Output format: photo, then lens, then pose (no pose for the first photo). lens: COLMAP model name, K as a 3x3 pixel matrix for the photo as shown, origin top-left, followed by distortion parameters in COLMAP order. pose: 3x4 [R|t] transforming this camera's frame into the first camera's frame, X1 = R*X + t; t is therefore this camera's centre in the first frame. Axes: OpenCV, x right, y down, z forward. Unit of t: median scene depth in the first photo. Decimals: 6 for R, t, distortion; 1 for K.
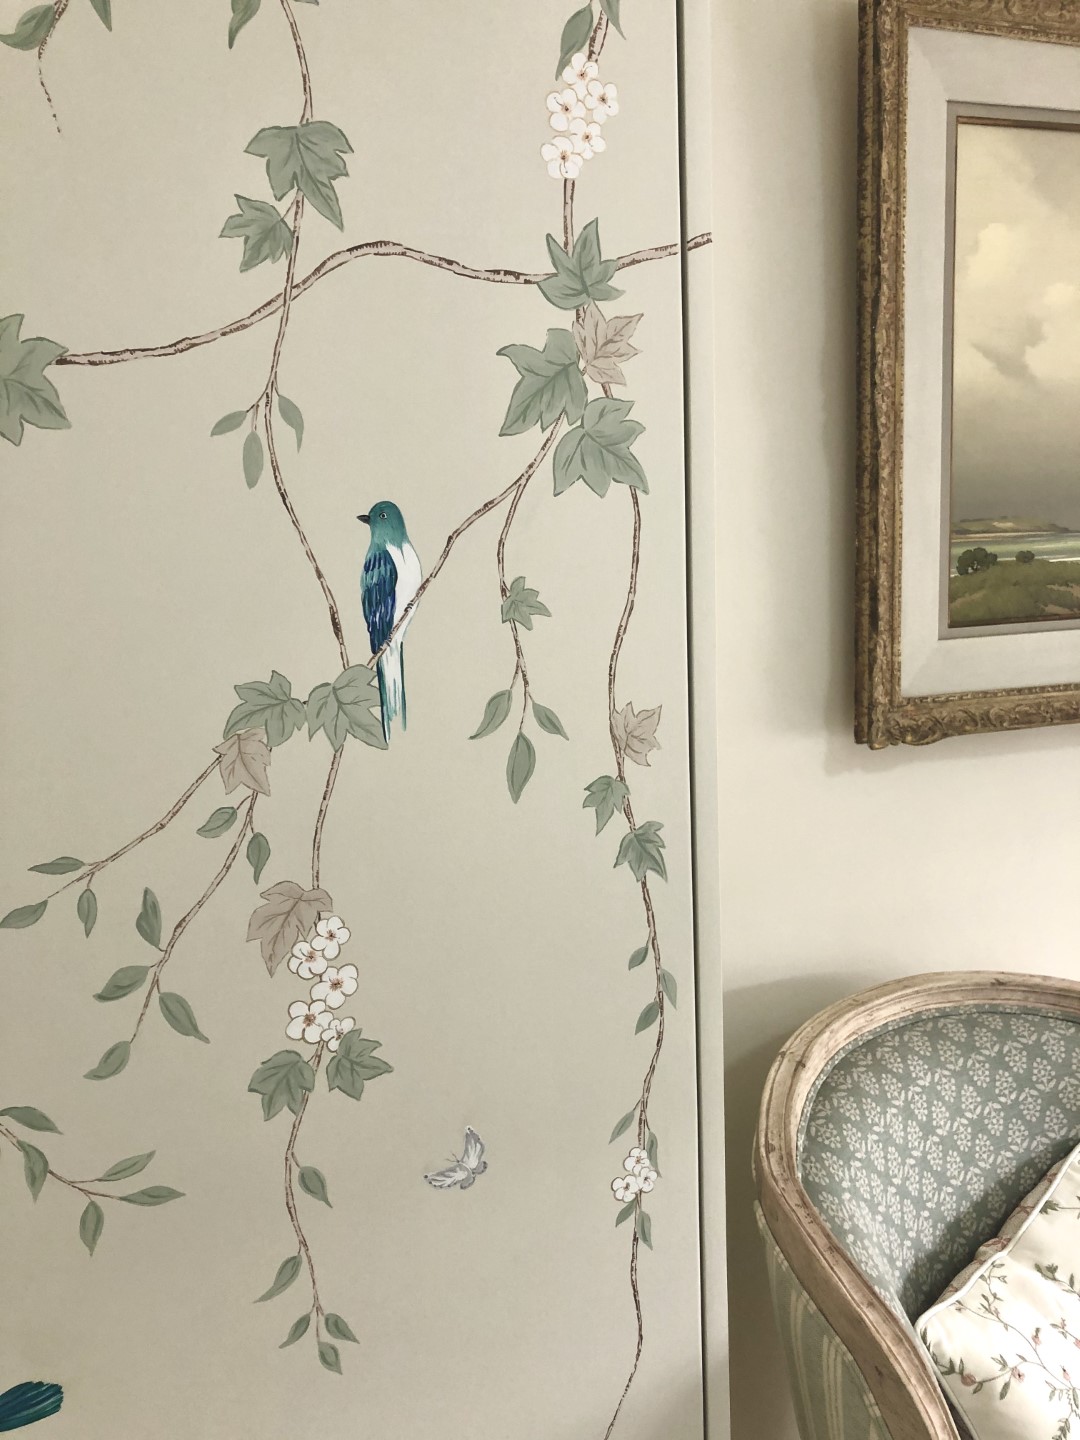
lens RADIAL K [[1179.3, 0, 542.6], [0, 1179.3, 709.7], [0, 0, 1]] dist [0.046434, -0.068743]
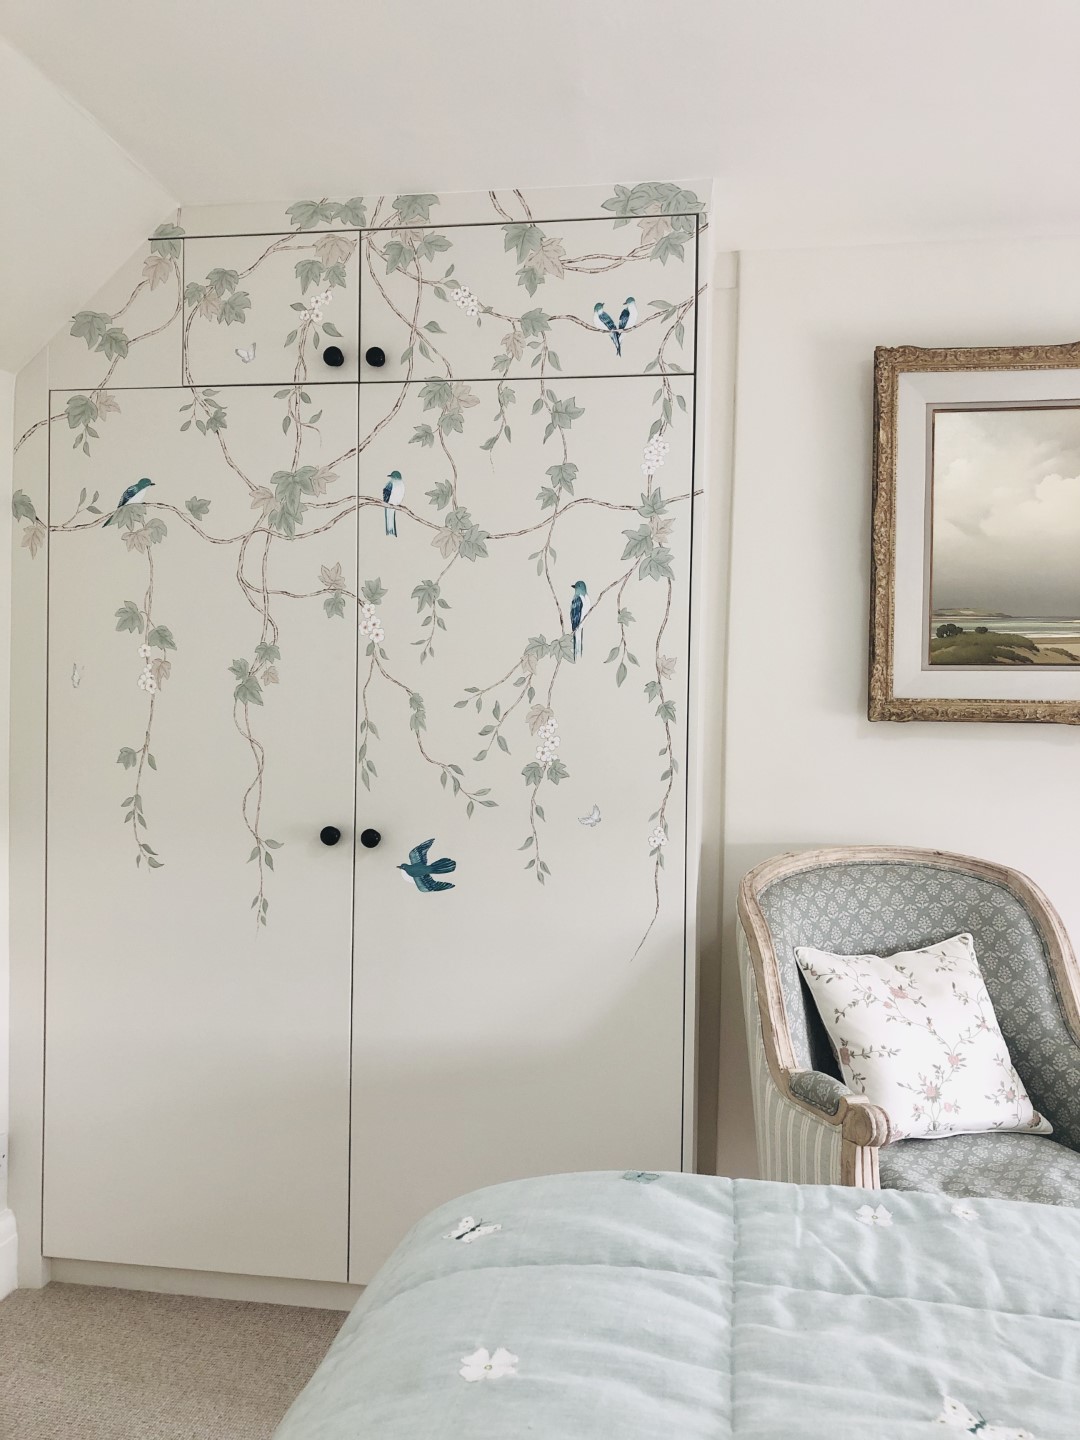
lens RADIAL K [[1179.3, 0, 551.0], [0, 1179.3, 720.5], [0, 0, 1]] dist [0.046434, -0.068743]
pose [[0.894587, 0.059412, -0.442927, 1.111088], [-0.110893, 0.989636, -0.091229, 0.444963], [0.432916, 0.130730, 0.891904, -1.612285]]
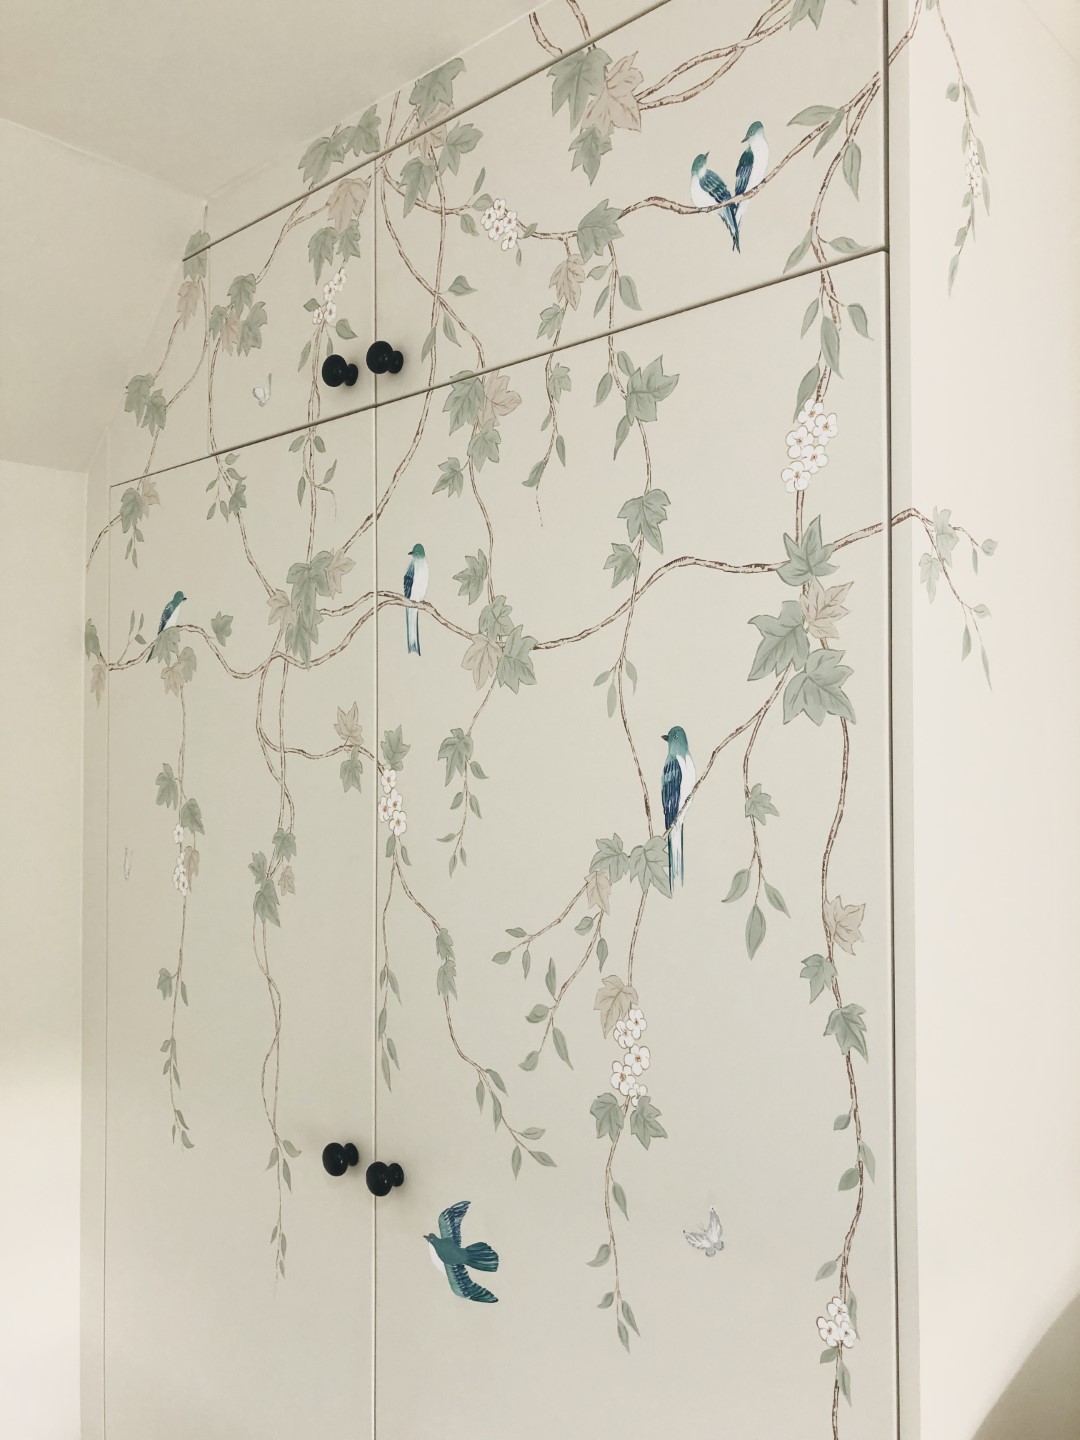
lens RADIAL K [[1179.3, 0, 547.8], [0, 1179.3, 711.0], [0, 0, 1]] dist [0.046434, -0.068743]
pose [[0.486993, 0.014035, -0.873293, 1.017560], [-0.141395, 0.987948, -0.062972, -0.077436], [0.861885, 0.154147, 0.483108, 0.148163]]
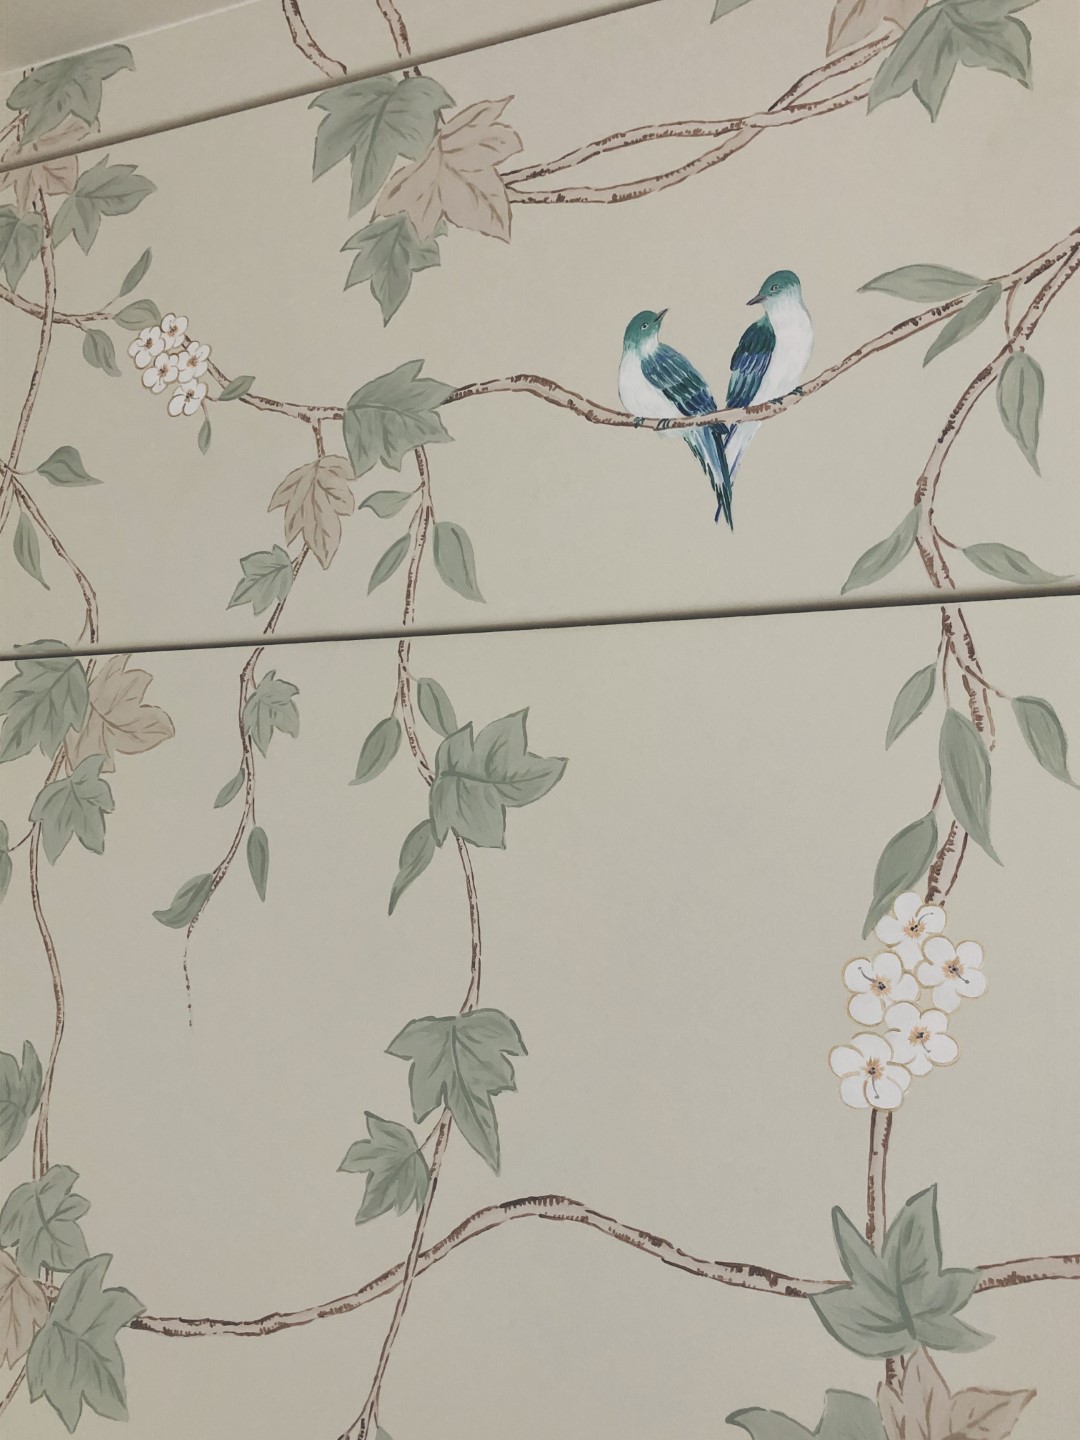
lens RADIAL K [[1274.3, 0, 564.3], [0, 1274.3, 717.9], [0, 0, 1]] dist [0.049279, -0.067524]
pose [[0.752956, -0.054946, -0.655773, 0.301486], [-0.178534, 0.942078, -0.283926, -0.411339], [0.633390, 0.330861, 0.699534, 0.421001]]
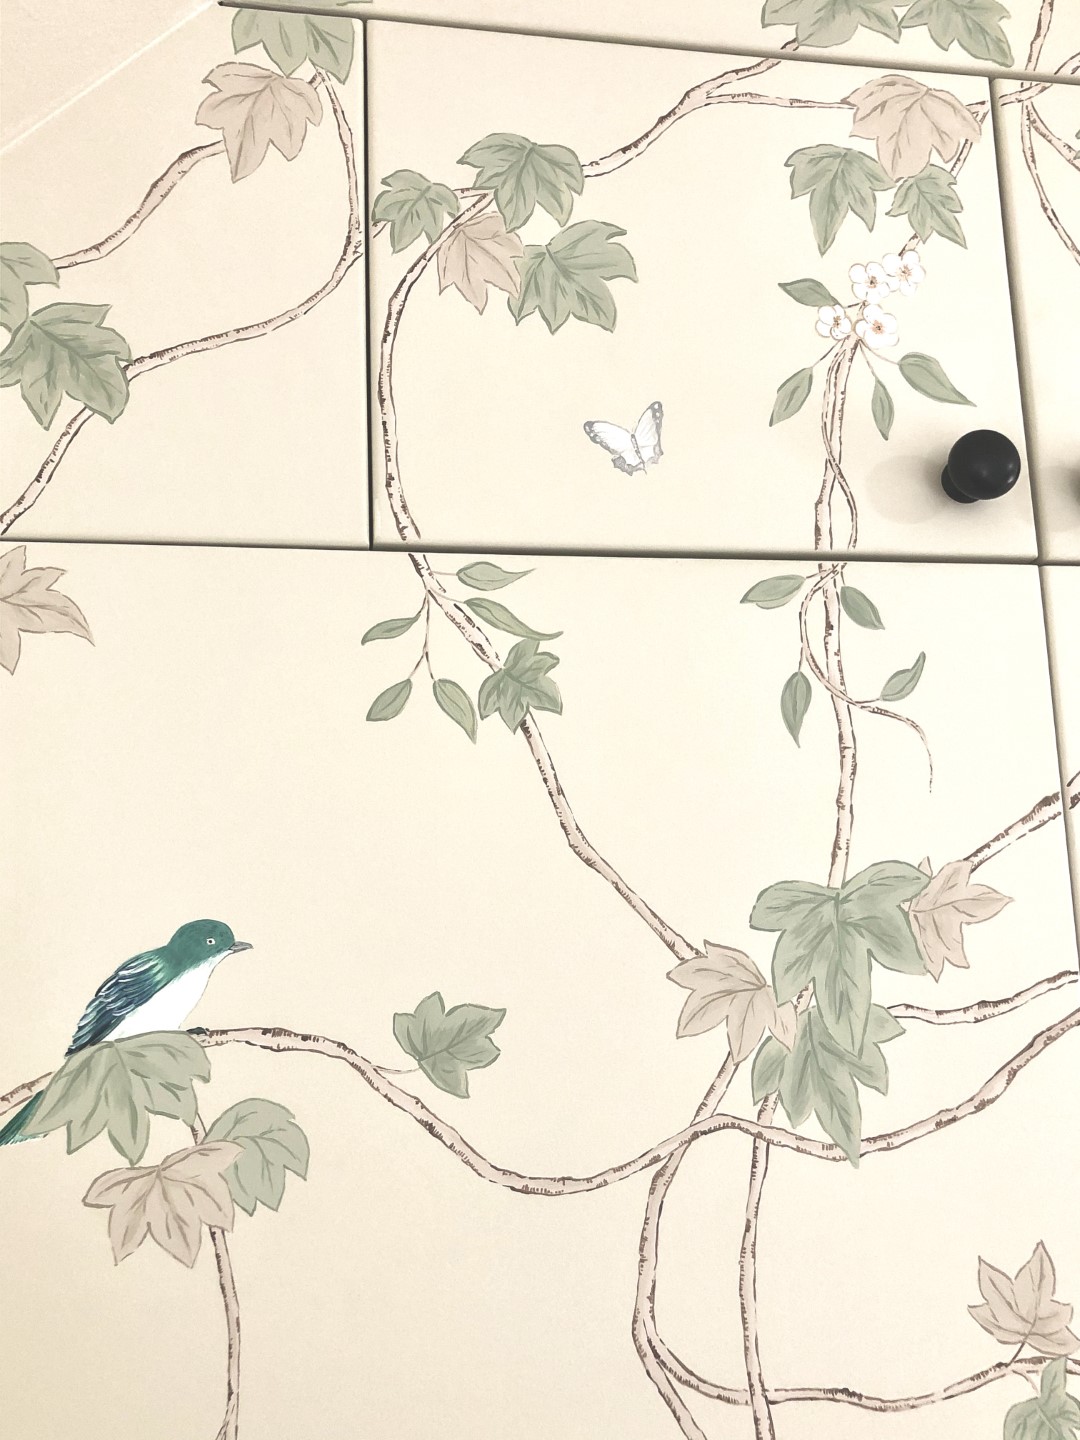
lens RADIAL K [[1274.3, 0, 527.6], [0, 1274.3, 729.8], [0, 0, 1]] dist [0.049279, -0.067524]
pose [[0.990136, -0.019007, -0.138815, -0.921241], [-0.024728, 0.951496, -0.306665, -0.215533], [0.137911, 0.307072, 0.941641, -0.139080]]
